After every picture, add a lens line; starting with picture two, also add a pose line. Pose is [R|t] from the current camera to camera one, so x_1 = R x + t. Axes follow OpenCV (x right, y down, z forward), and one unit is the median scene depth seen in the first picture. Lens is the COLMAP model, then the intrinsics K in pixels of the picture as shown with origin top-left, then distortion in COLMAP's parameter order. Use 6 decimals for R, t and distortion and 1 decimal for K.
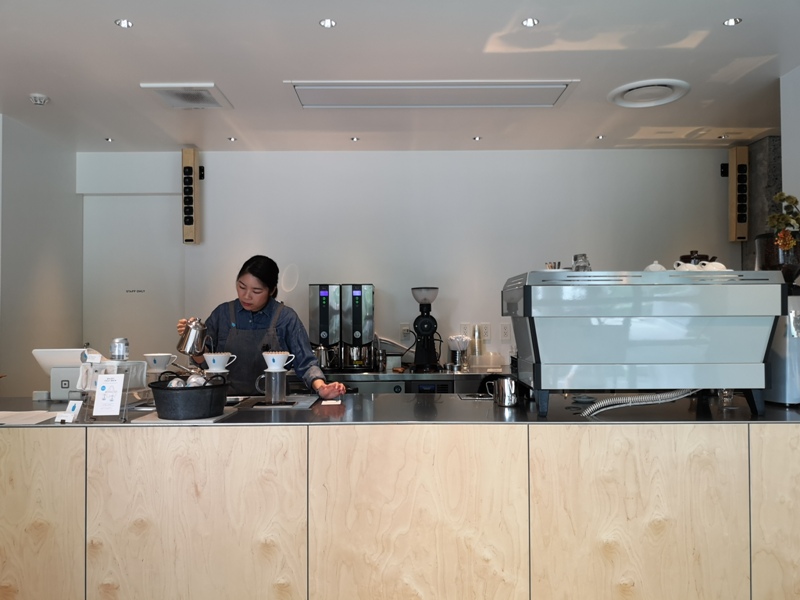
lens RADIAL K [[611.5, 0, 408.5], [0, 611.5, 303.6], [0, 0, 1]] dist [0.038043, -0.046081]
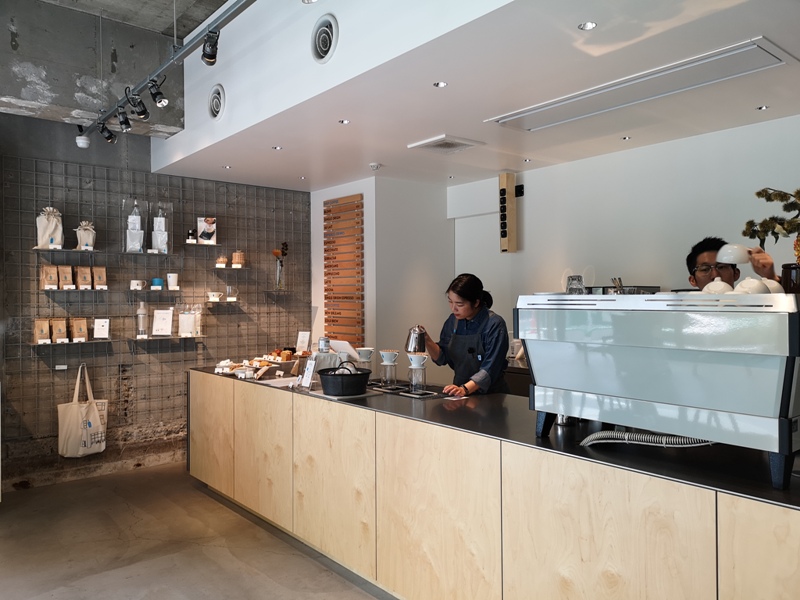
lens RADIAL K [[611.5, 0, 398.9], [0, 611.5, 298.0], [0, 0, 1]] dist [0.038043, -0.046081]
pose [[0.633728, 0.002570, -0.773552, 0.869568], [0.014776, 0.999772, 0.015426, -0.066805], [0.773415, -0.021206, 0.633545, 0.187121]]
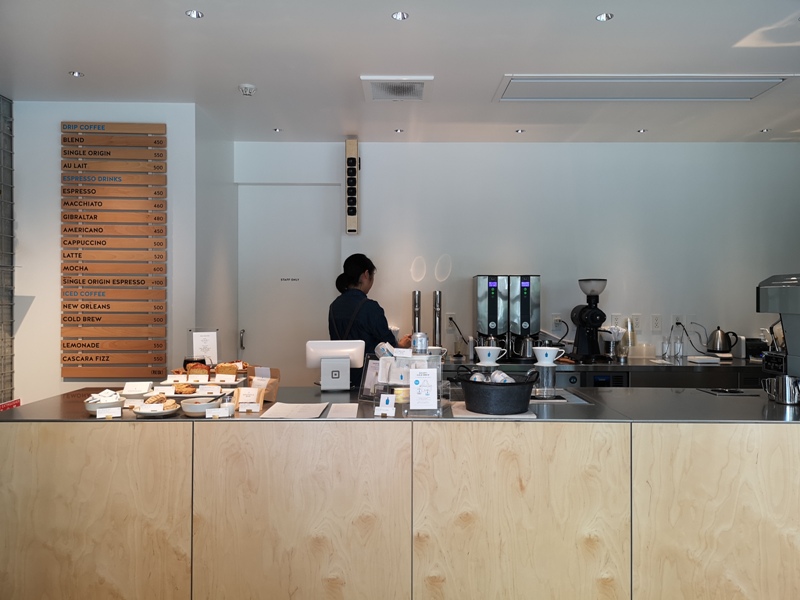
lens RADIAL K [[611.5, 0, 422.7], [0, 611.5, 297.1], [0, 0, 1]] dist [0.038043, -0.046081]
pose [[0.999962, 0.008518, -0.001981, -0.485035], [-0.008495, 0.999898, 0.011446, -0.014457], [0.002078, -0.011429, 0.999933, -0.004490]]
